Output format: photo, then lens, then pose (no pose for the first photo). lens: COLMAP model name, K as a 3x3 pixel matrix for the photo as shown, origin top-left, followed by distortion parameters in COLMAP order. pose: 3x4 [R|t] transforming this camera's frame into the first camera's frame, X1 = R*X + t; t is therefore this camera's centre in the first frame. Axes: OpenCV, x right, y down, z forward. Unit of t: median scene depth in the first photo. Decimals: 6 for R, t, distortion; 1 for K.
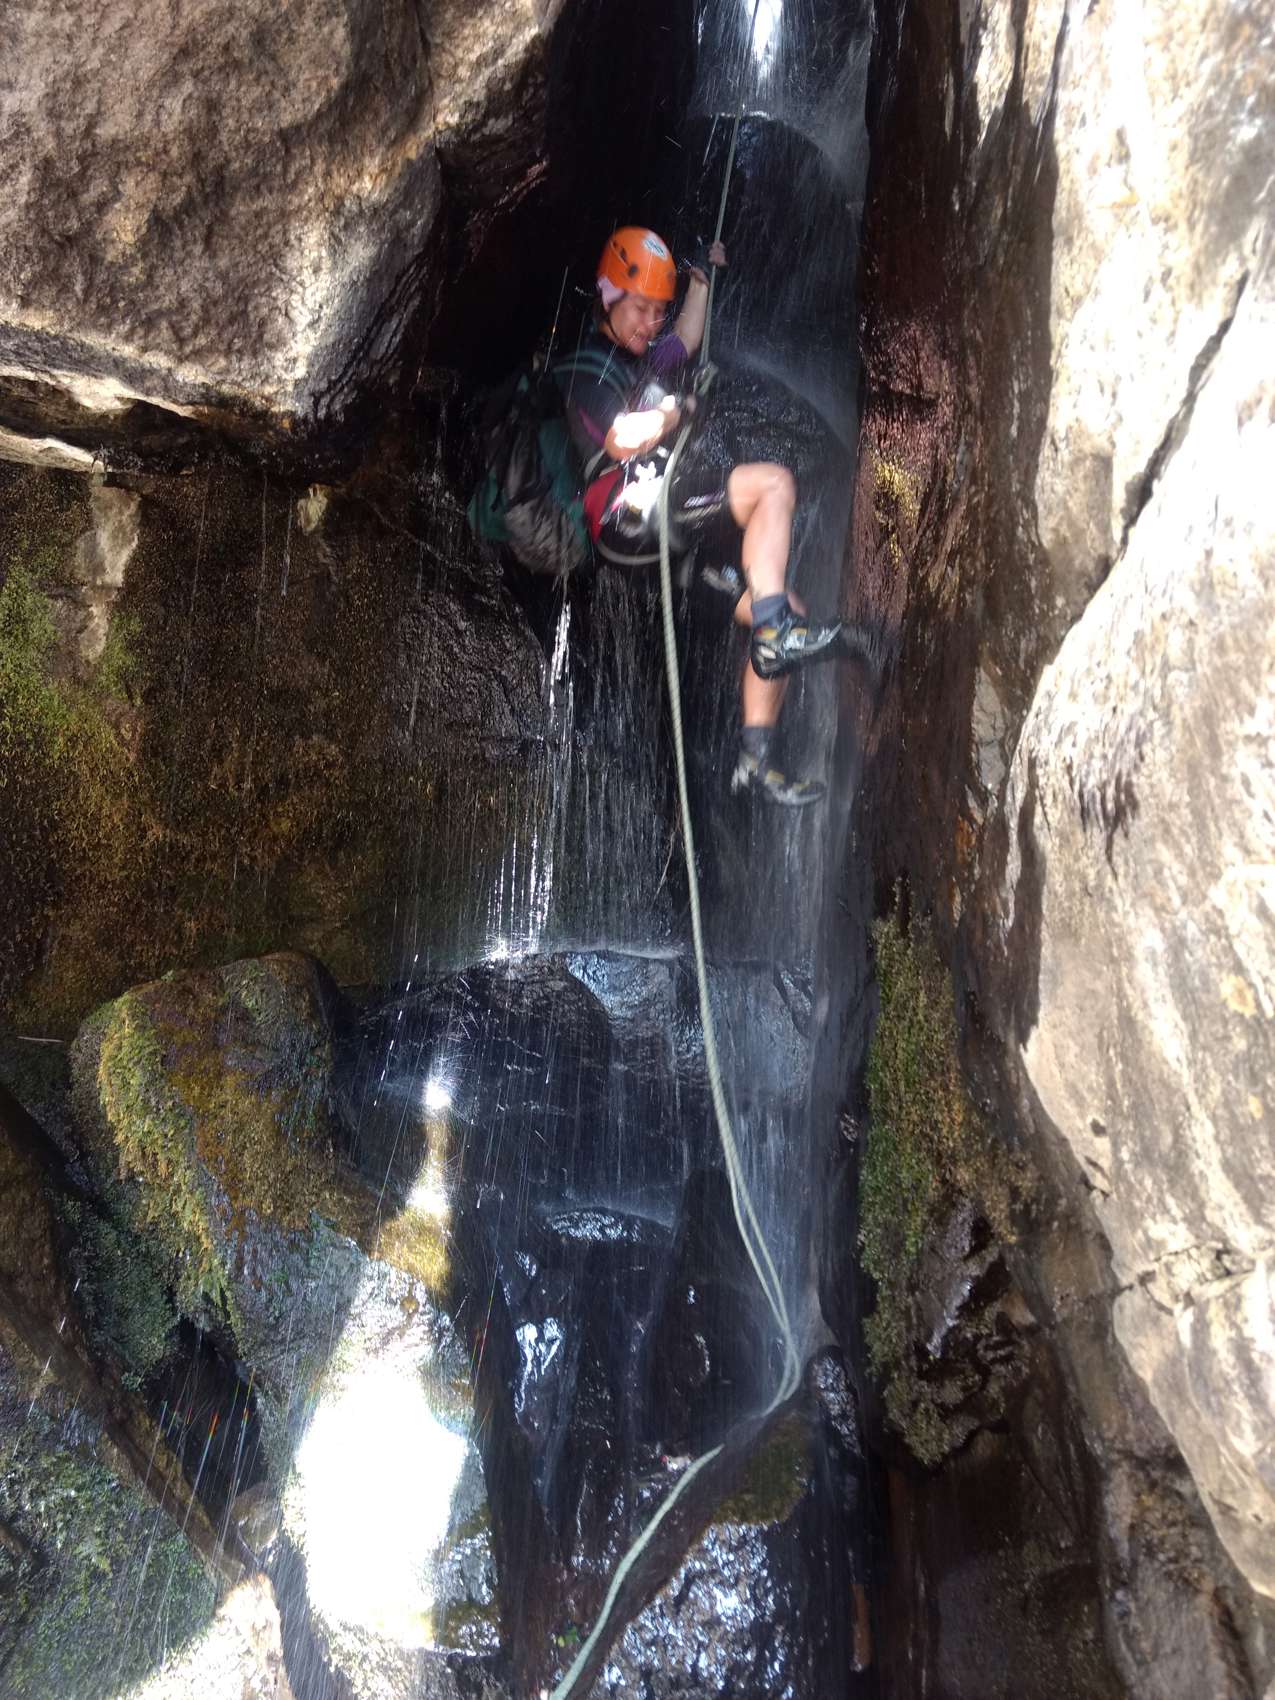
lens RADIAL K [[1309.6, 0, 646.5], [0, 1309.6, 856.3], [0, 0, 1]] dist [0.003004, 0.028143]
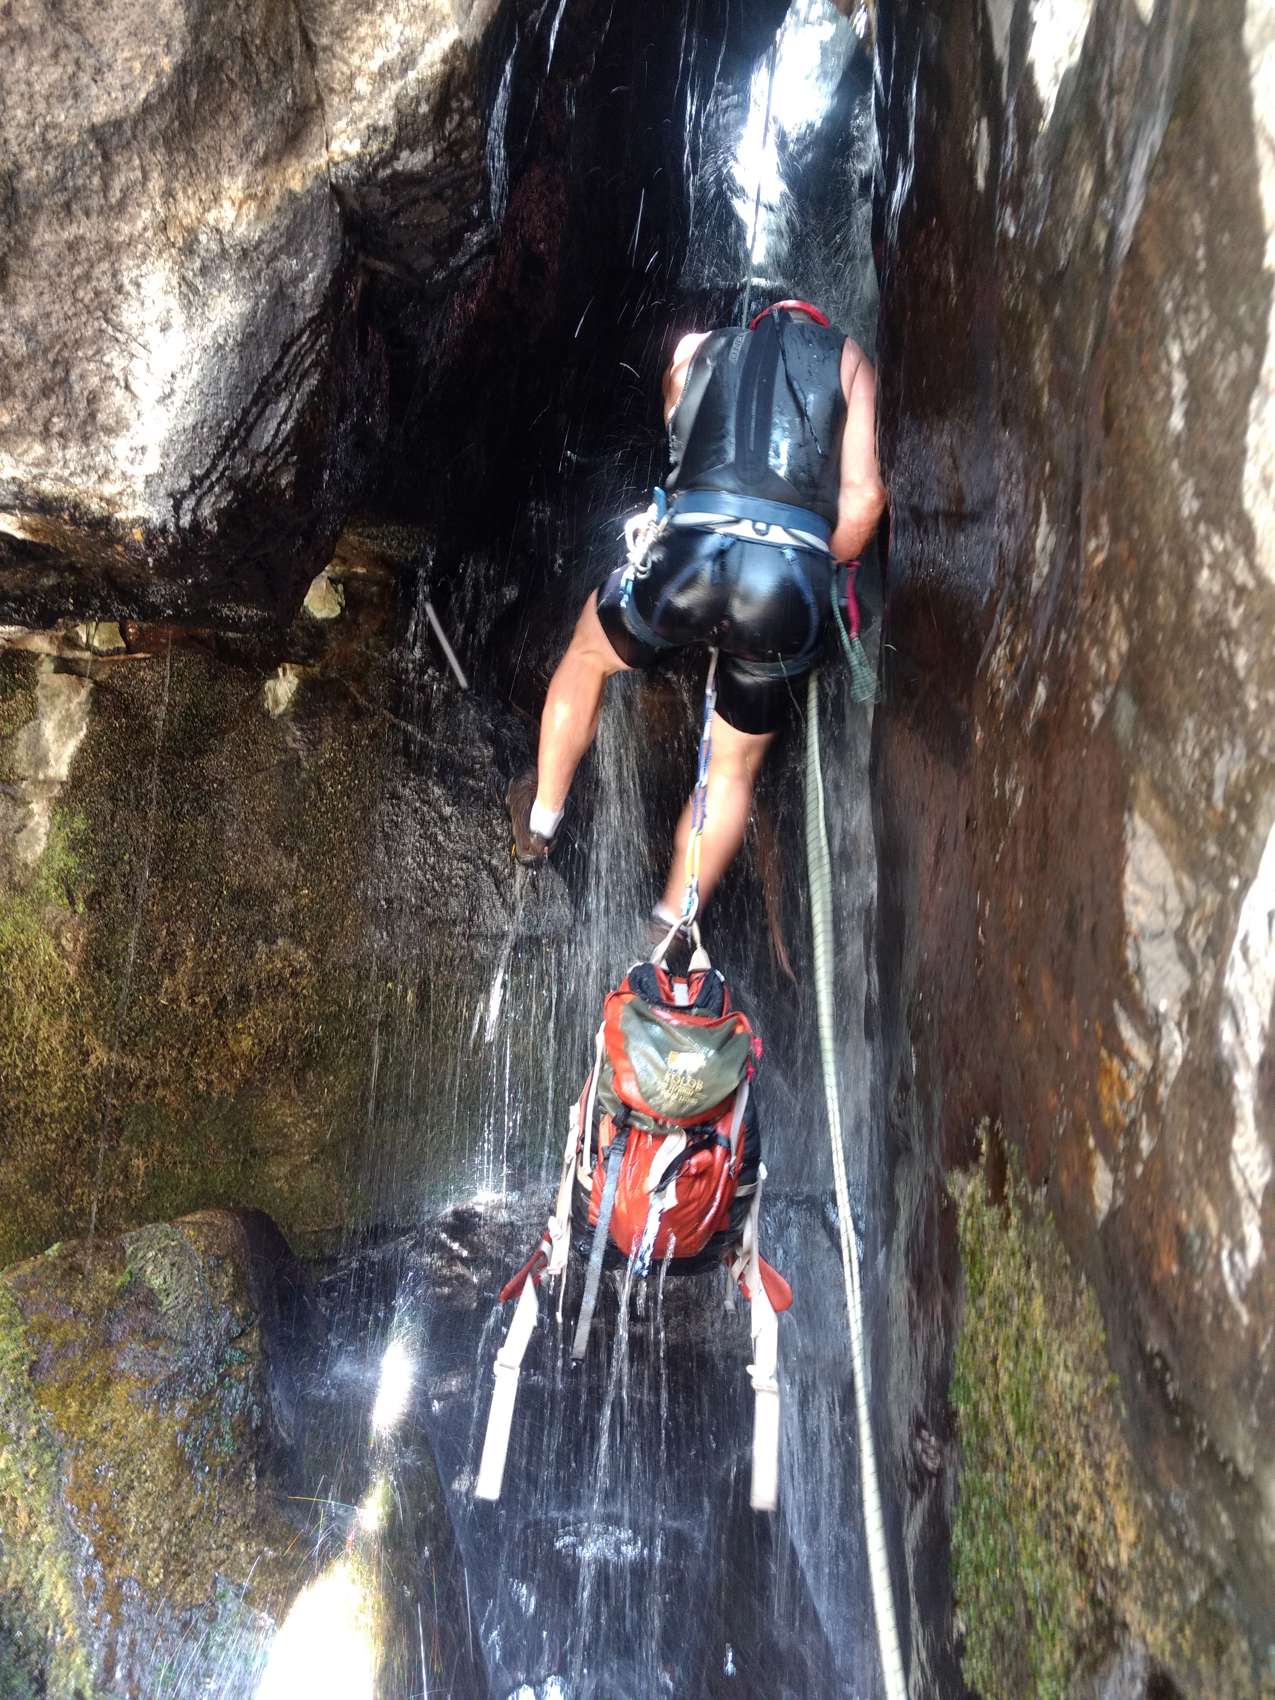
lens RADIAL K [[1309.6, 0, 656.9], [0, 1309.6, 857.9], [0, 0, 1]] dist [0.003004, 0.028143]
pose [[0.999462, -0.029892, -0.013532, 0.029435], [0.027644, 0.989265, -0.143495, -0.031228], [0.017676, 0.143043, 0.989559, 0.296794]]
